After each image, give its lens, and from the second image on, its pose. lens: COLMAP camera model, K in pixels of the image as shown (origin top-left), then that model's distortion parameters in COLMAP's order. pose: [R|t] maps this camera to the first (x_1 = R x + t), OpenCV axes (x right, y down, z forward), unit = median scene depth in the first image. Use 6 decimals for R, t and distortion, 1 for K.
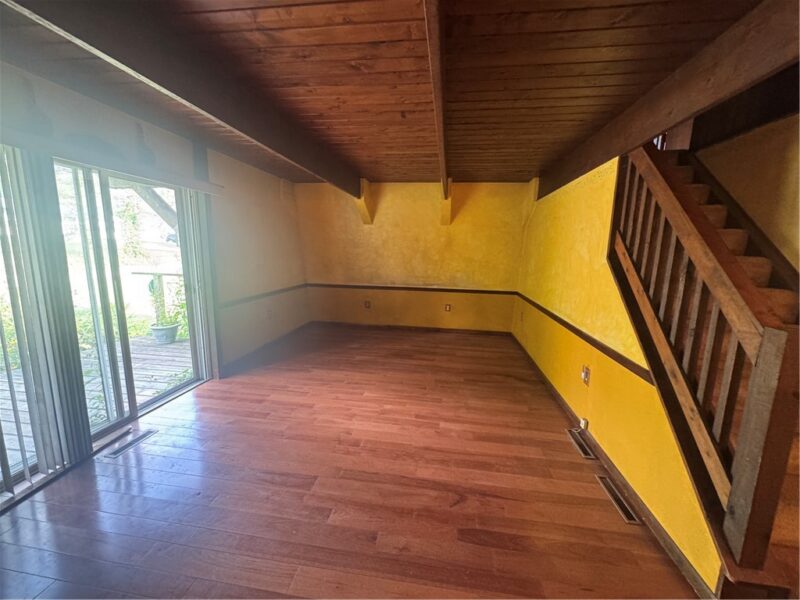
lens RADIAL K [[320.9, 0, 402.8], [0, 320.9, 301.4], [0, 0, 1]] dist [-0.000635, 0.000147]
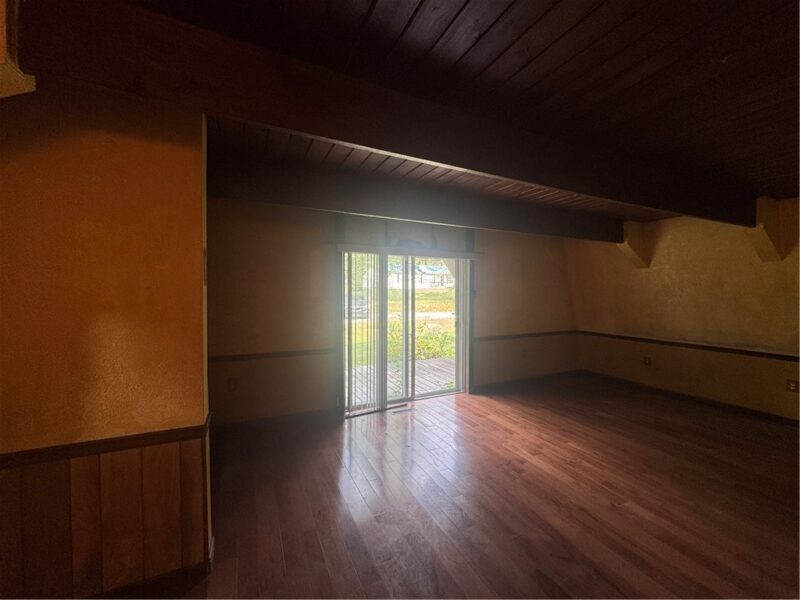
lens RADIAL K [[320.9, 0, 402.8], [0, 320.9, 301.4], [0, 0, 1]] dist [-0.000635, 0.000147]
pose [[0.554919, 0.001927, -0.831902, 0.411574], [-0.124723, 0.988887, -0.080906, 0.003697], [0.822502, 0.148654, 0.548993, -0.017535]]
